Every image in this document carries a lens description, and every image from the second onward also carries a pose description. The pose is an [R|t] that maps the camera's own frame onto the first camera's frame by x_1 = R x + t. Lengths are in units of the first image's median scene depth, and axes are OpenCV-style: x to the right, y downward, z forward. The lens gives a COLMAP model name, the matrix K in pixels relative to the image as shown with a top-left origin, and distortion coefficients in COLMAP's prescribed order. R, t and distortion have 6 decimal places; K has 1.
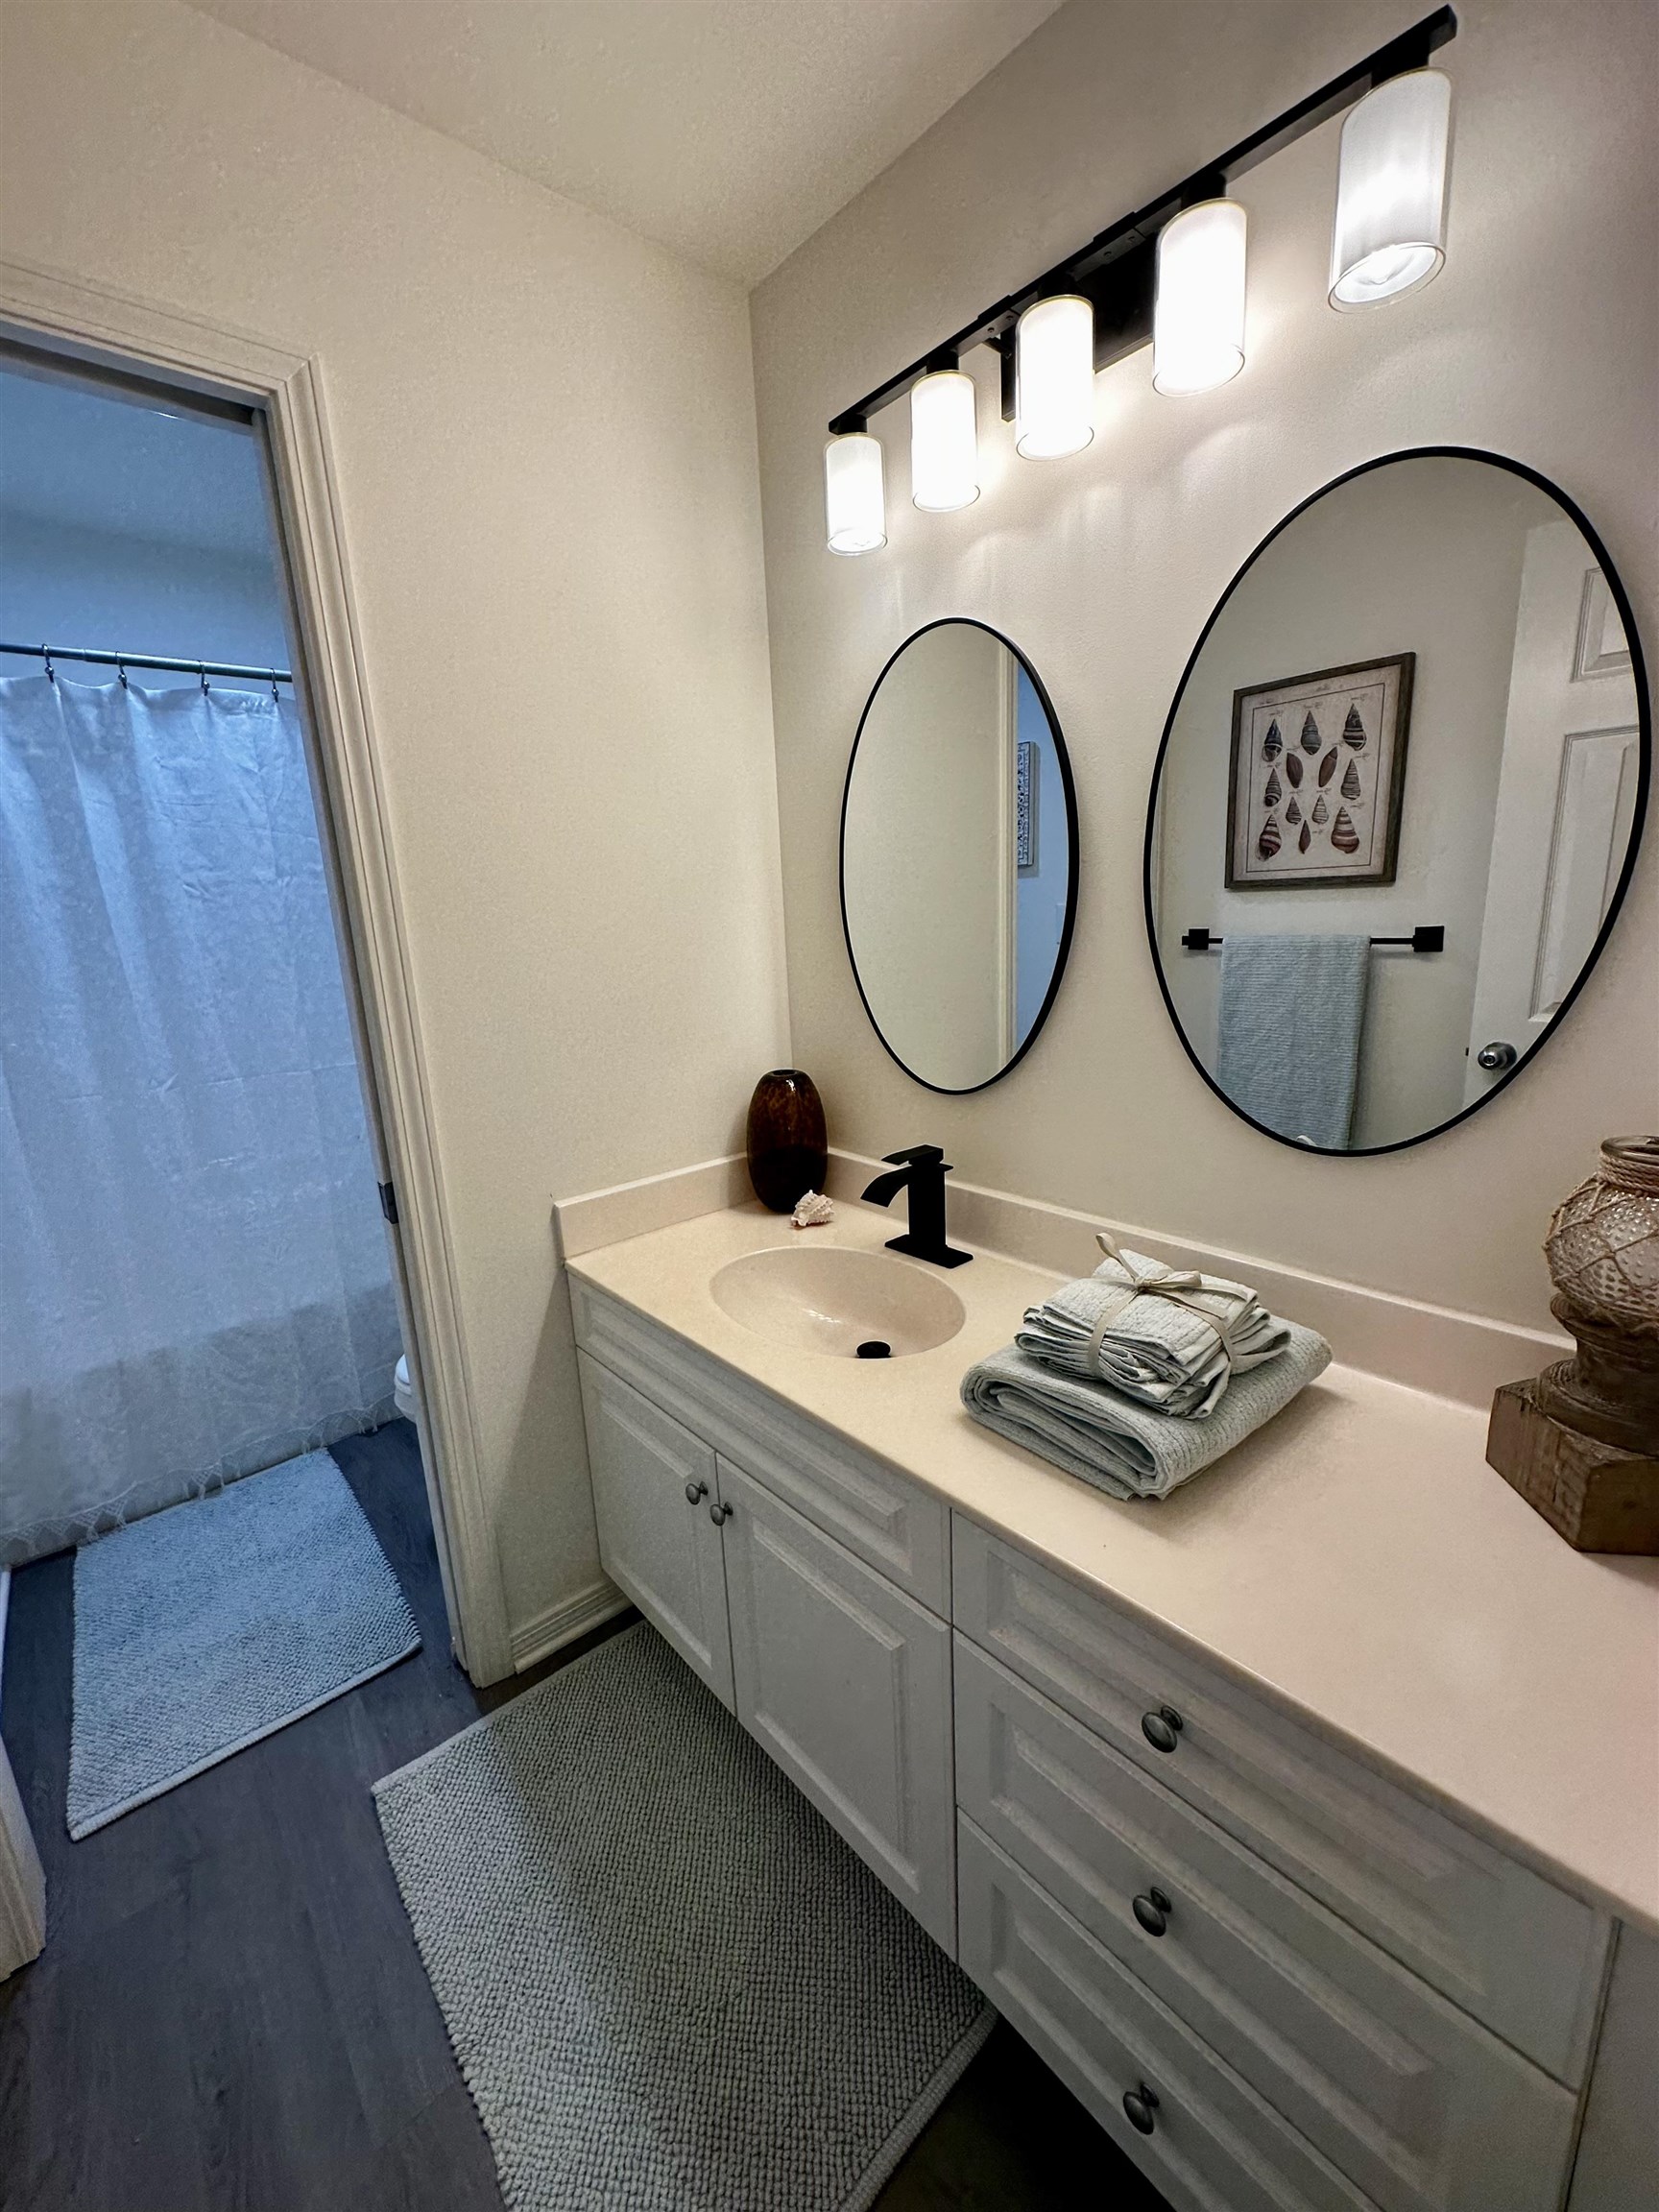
lens RADIAL K [[872.3, 0, 850.5], [0, 872.3, 1105.8], [0, 0, 1]] dist [-0.000729, 0.000071]
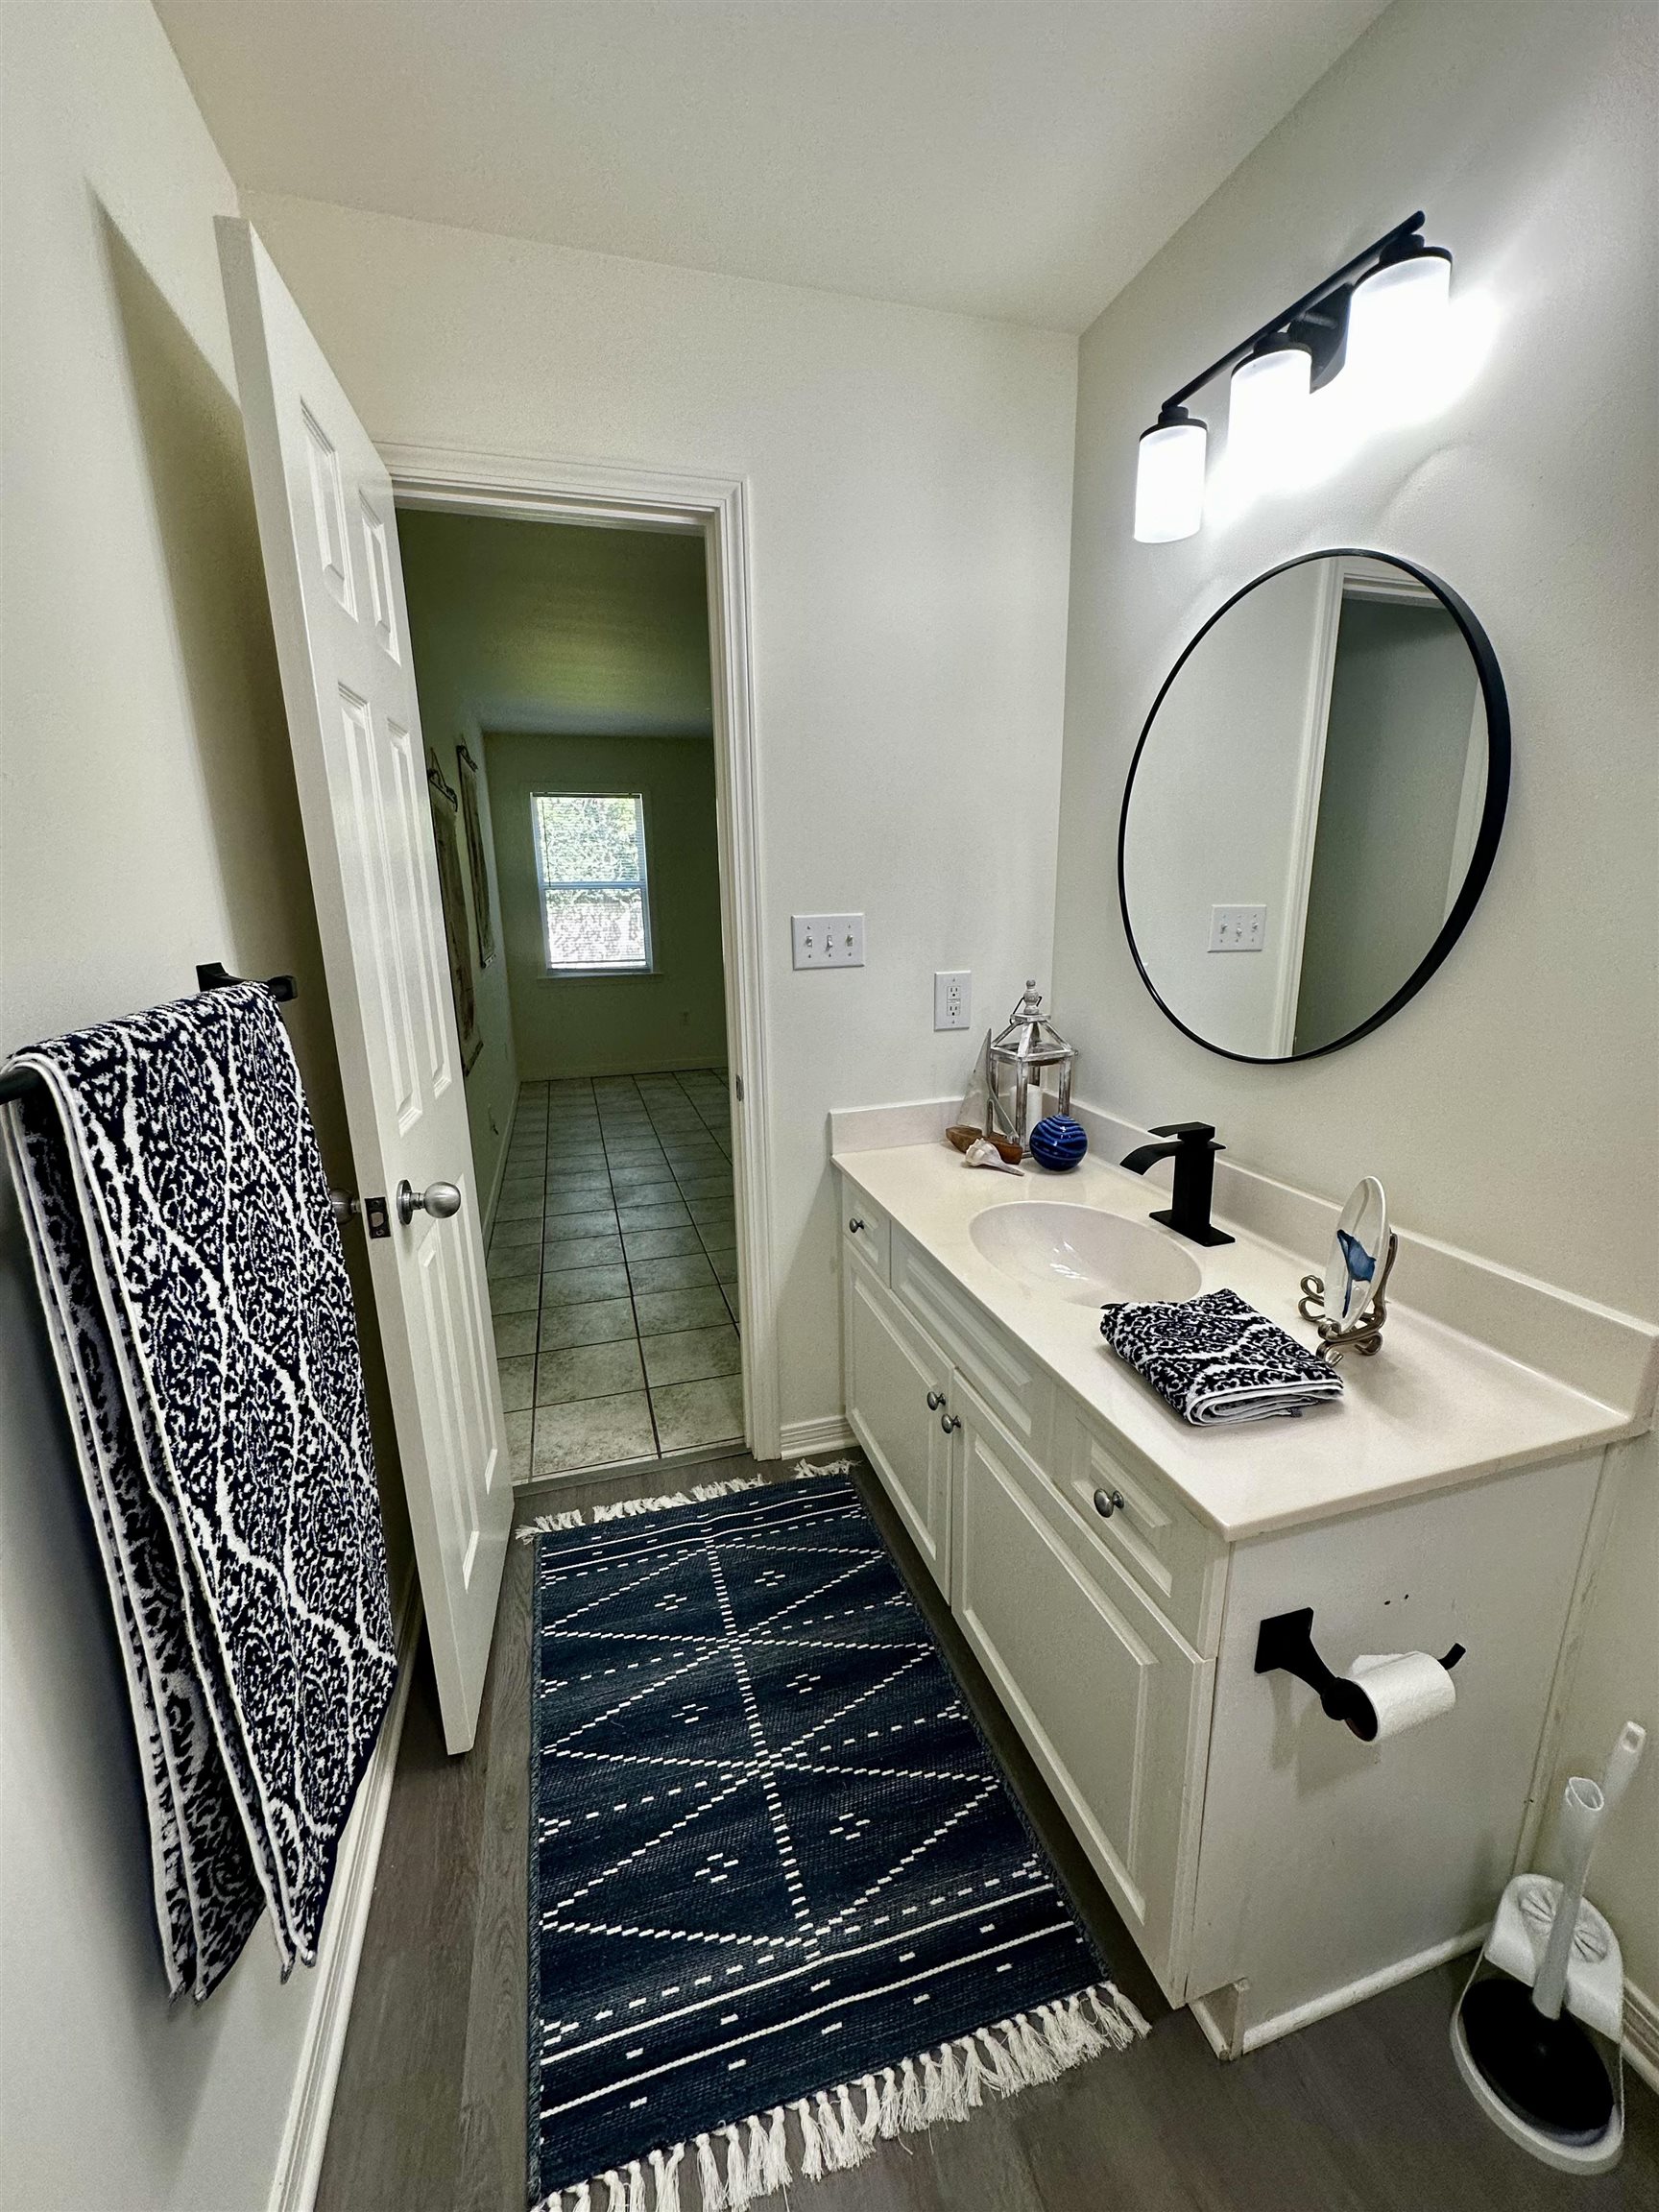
lens RADIAL K [[872.3, 0, 816.3], [0, 872.3, 1102.3], [0, 0, 1]] dist [-0.000729, 0.000071]
pose [[0.907177, 0.145619, -0.394747, 0.086286], [-0.129904, 0.989300, 0.066411, 0.017060], [0.400194, -0.008967, 0.916387, -0.089479]]
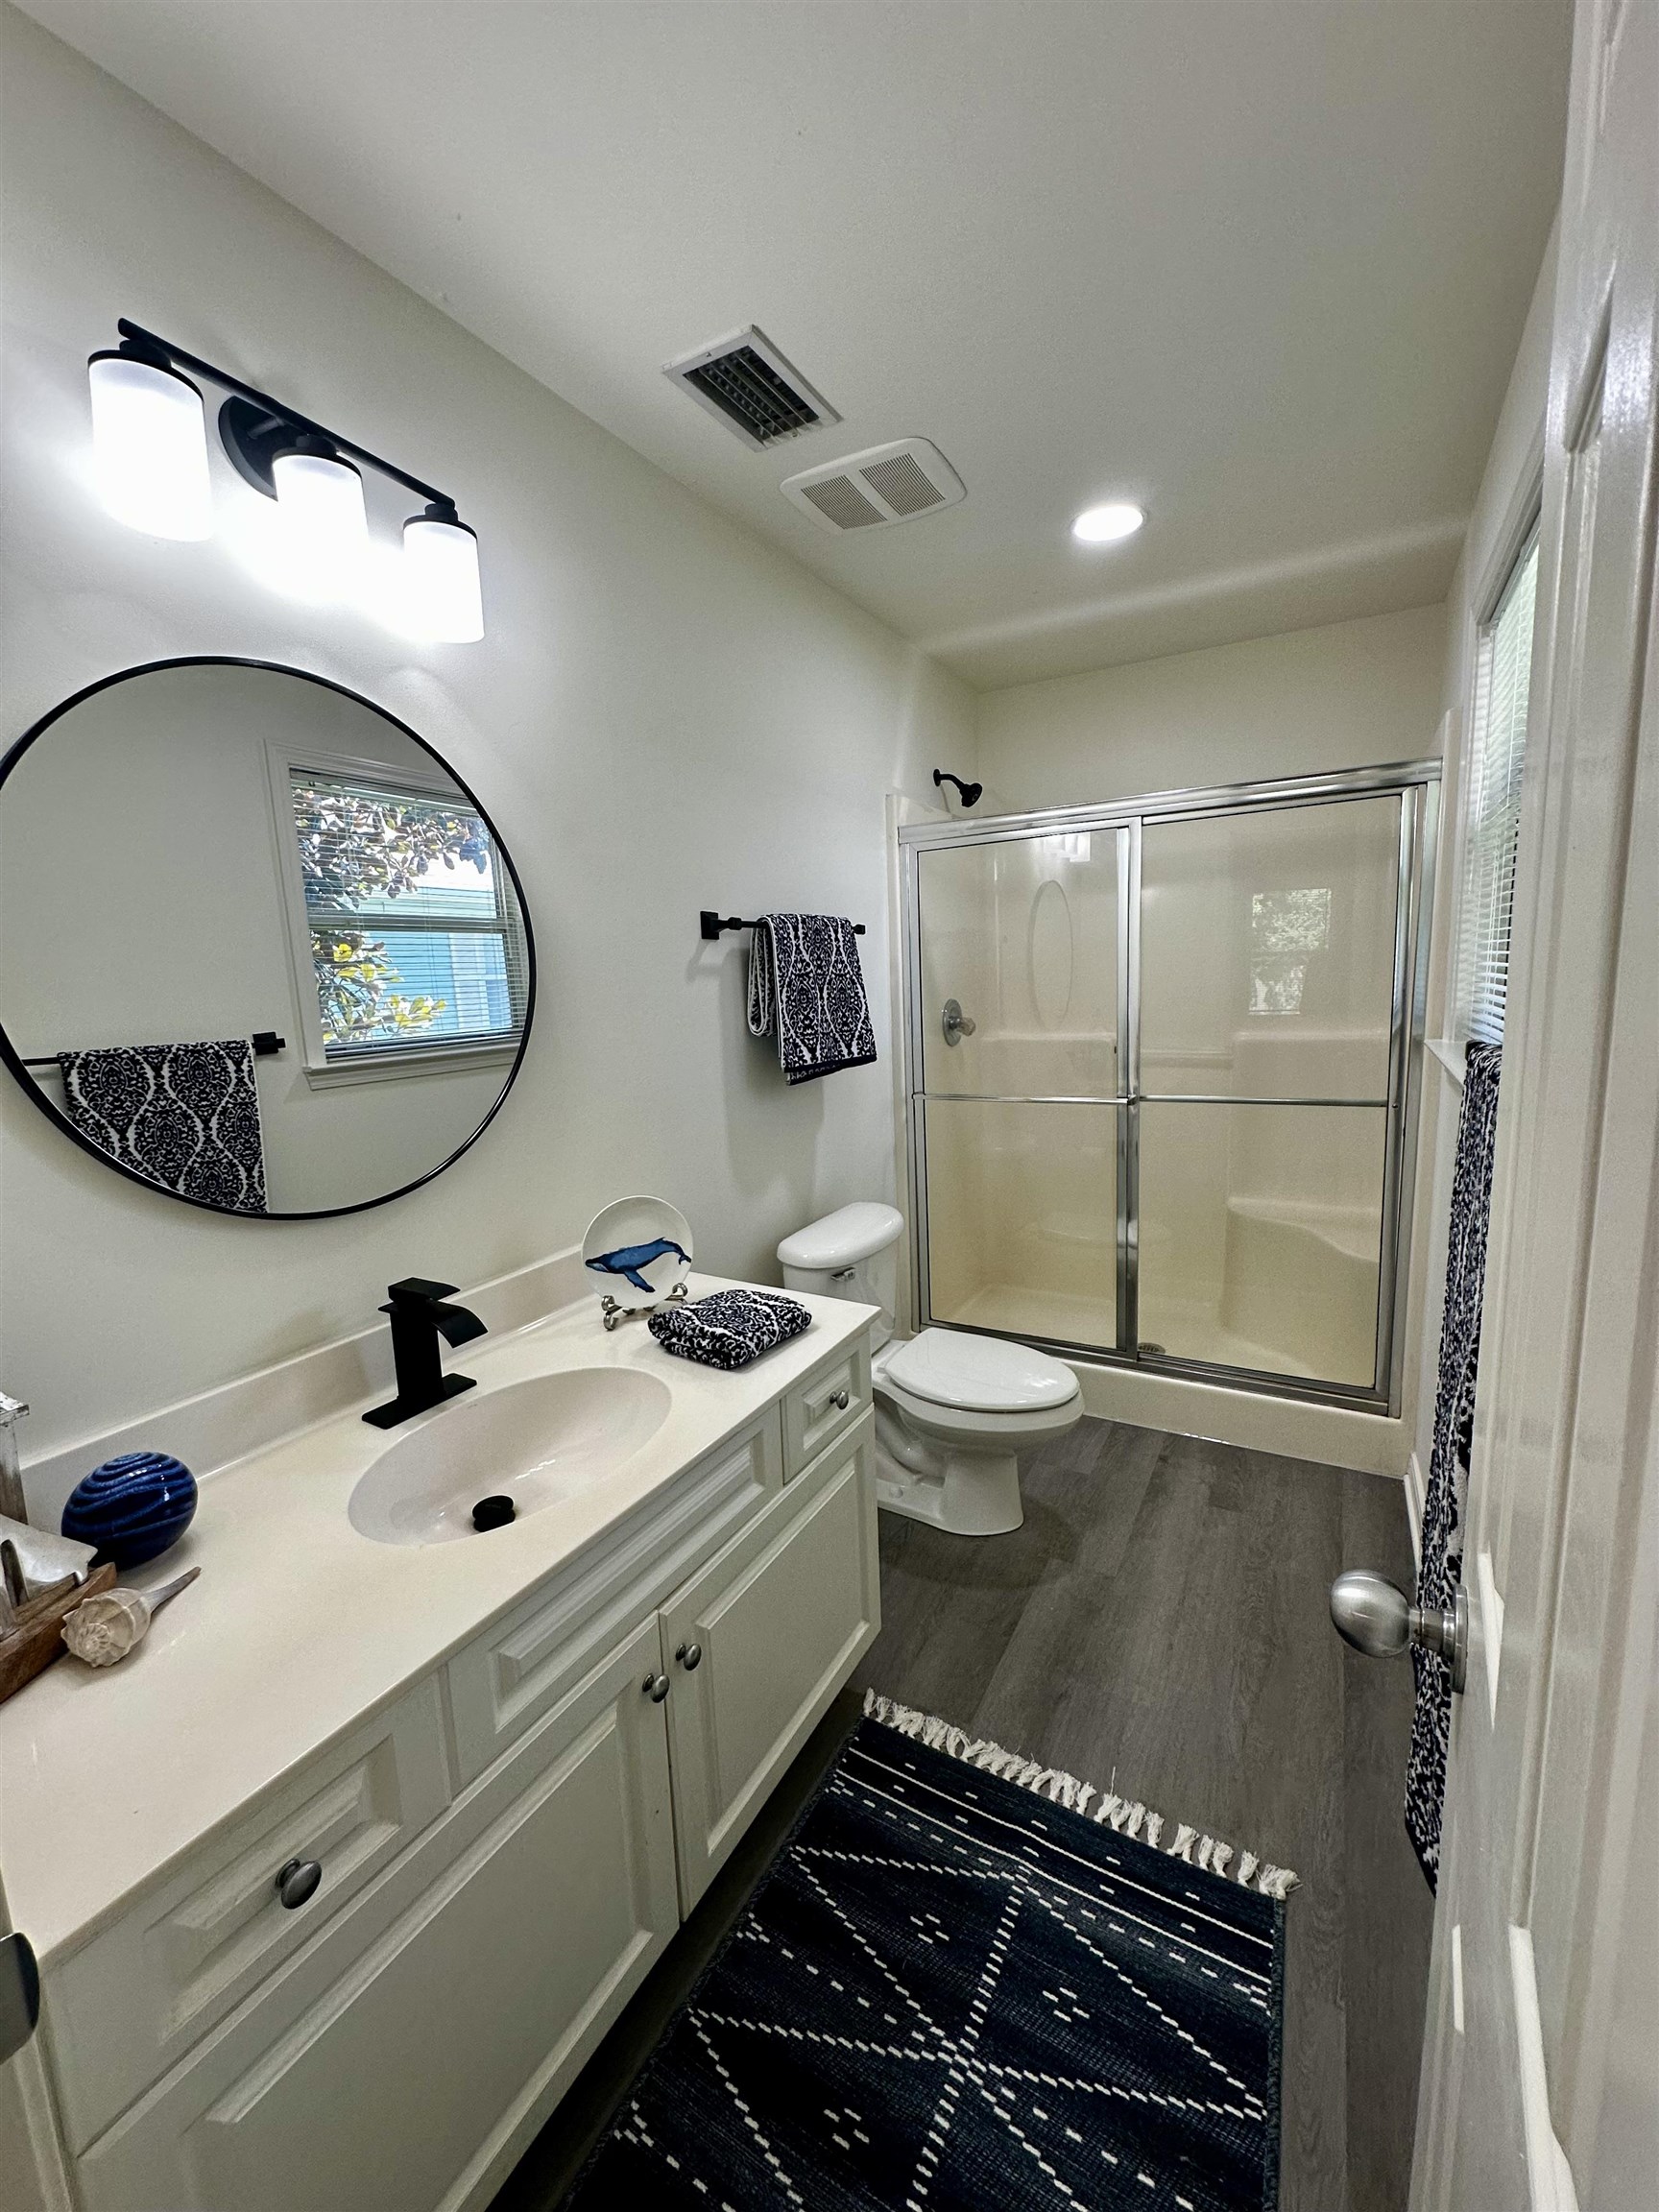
lens RADIAL K [[872.3, 0, 832.8], [0, 872.3, 1111.7], [0, 0, 1]] dist [-0.000729, 0.000071]
pose [[-0.328567, -0.065464, 0.942209, -1.024977], [0.260774, 0.952529, 0.157117, -0.162723], [-0.907767, 0.297327, -0.295898, 0.994640]]
